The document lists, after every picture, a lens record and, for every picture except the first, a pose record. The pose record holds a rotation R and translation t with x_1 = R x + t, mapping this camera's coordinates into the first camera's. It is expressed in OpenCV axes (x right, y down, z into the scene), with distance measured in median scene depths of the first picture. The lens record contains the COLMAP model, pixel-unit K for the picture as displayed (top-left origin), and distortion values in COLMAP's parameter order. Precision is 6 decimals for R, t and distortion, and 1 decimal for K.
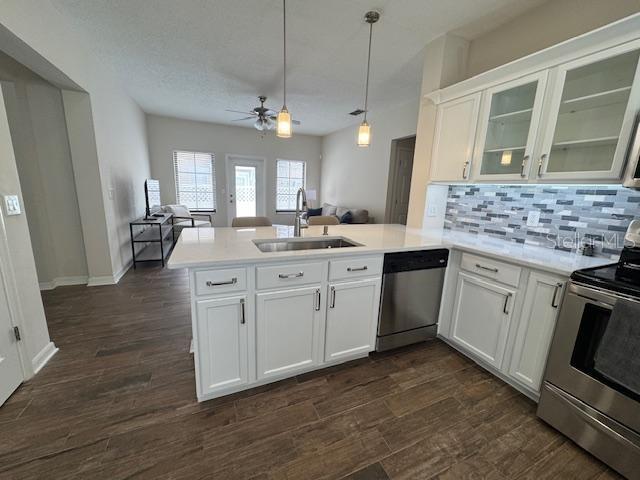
lens RADIAL K [[254.8, 0, 319.6], [0, 254.8, 238.7], [0, 0, 1]] dist [-0.000797, 0.000473]
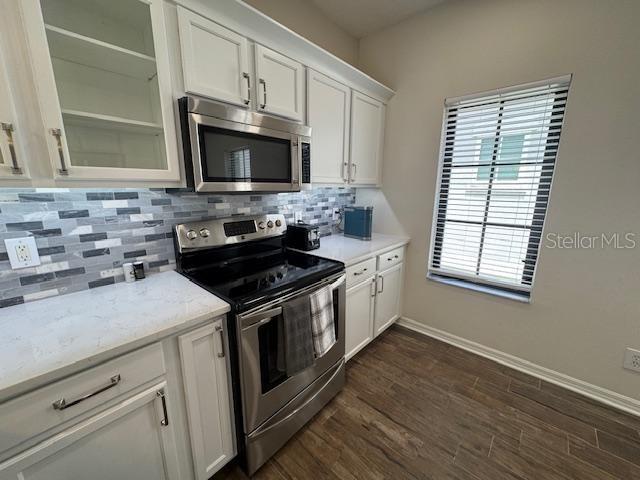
lens RADIAL K [[254.8, 0, 320.0], [0, 254.8, 239.5], [0, 0, 1]] dist [-0.000797, 0.000473]
pose [[-0.409172, -0.231051, 0.882719, 0.158393], [0.155073, 0.935727, 0.316808, -0.172716], [-0.899183, 0.266515, -0.347043, 0.644303]]
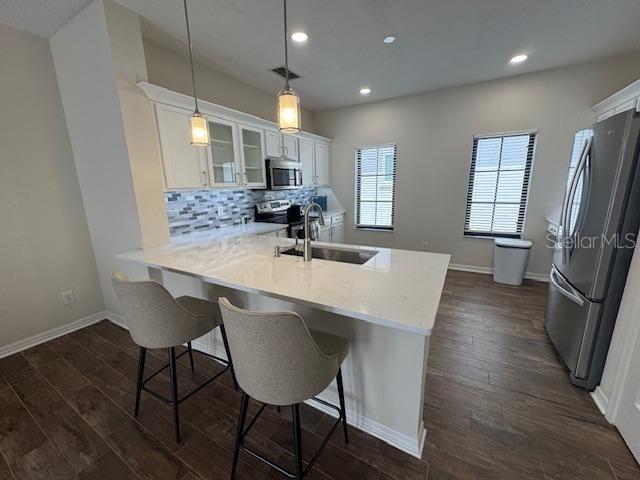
lens RADIAL K [[254.8, 0, 318.5], [0, 254.8, 239.0], [0, 0, 1]] dist [-0.000797, 0.000473]
pose [[-0.587496, -0.193561, 0.785737, -0.770114], [0.156658, 0.925400, 0.345099, -0.365602], [-0.793918, 0.325837, -0.513346, 1.391132]]
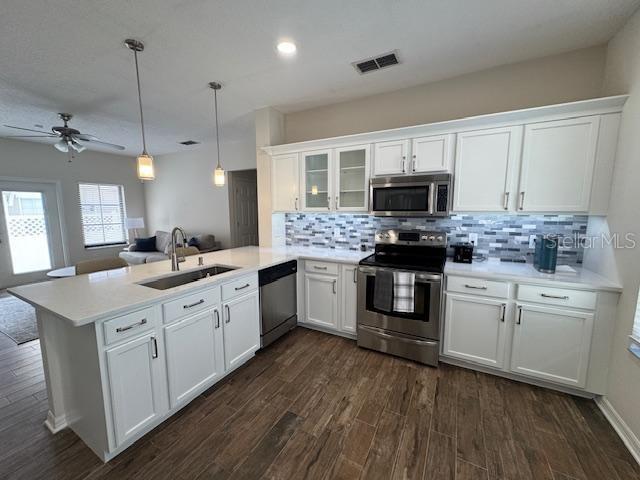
lens RADIAL K [[254.8, 0, 319.0], [0, 254.8, 238.5], [0, 0, 1]] dist [-0.000797, 0.000473]
pose [[0.791036, -0.112161, 0.601400, -0.241139], [0.152247, 0.988214, -0.015953, -0.034612], [-0.592523, 0.104181, 0.798789, -0.234353]]
